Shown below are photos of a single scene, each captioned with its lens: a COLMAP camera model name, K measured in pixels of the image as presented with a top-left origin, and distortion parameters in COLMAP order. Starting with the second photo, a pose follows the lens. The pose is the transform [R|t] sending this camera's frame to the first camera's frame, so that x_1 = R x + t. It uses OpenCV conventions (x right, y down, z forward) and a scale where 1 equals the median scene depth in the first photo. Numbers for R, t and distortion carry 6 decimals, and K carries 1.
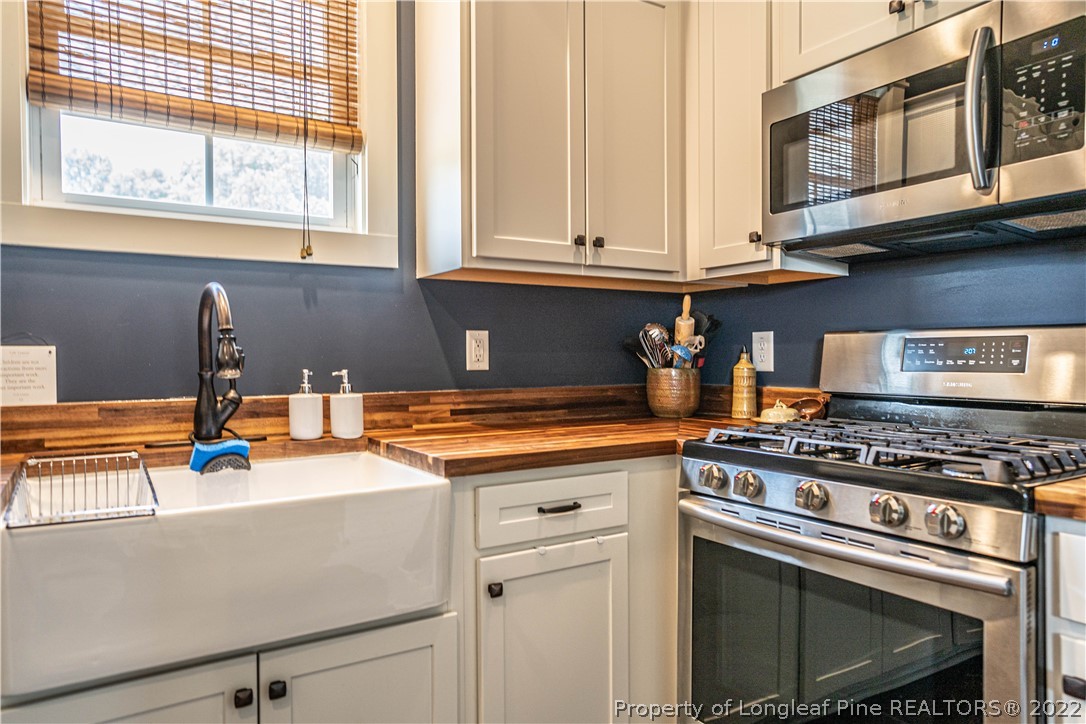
lens RADIAL K [[716.8, 0, 544.2], [0, 716.8, 361.9], [0, 0, 1]] dist [-0.000827, 0.009064]
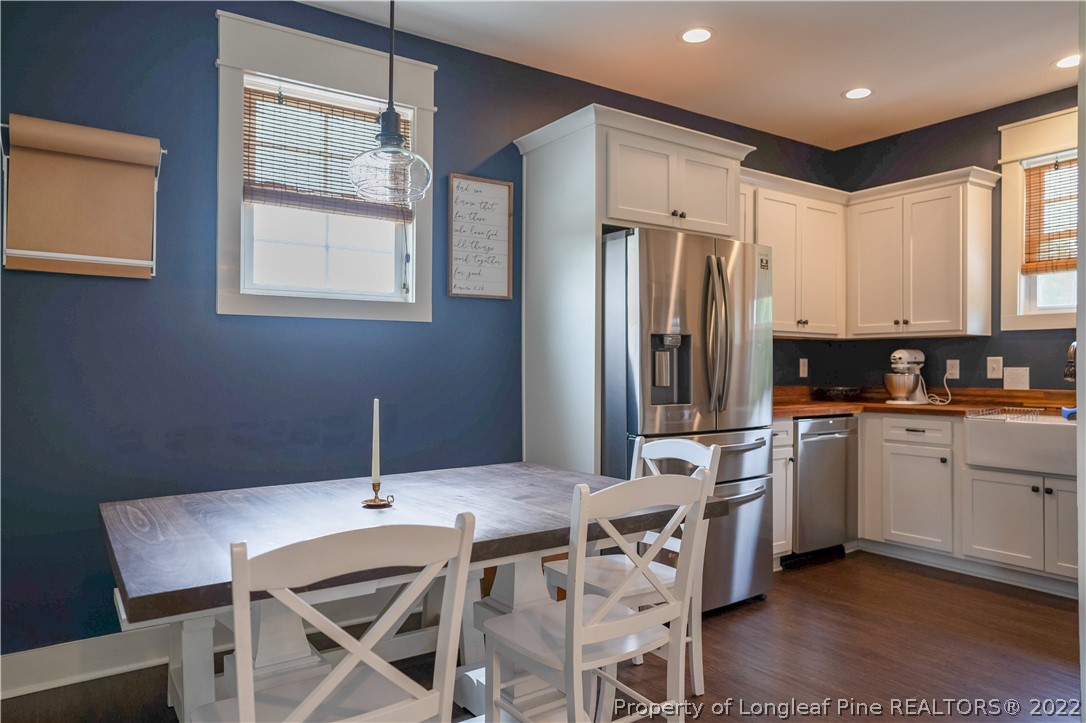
lens RADIAL K [[716.8, 0, 543.9], [0, 716.8, 361.2], [0, 0, 1]] dist [-0.000827, 0.009064]
pose [[0.036366, 0.001750, -0.999337, 1.874520], [-0.014831, 0.999889, 0.001211, -0.021367], [0.999228, 0.014777, 0.036388, -0.863503]]
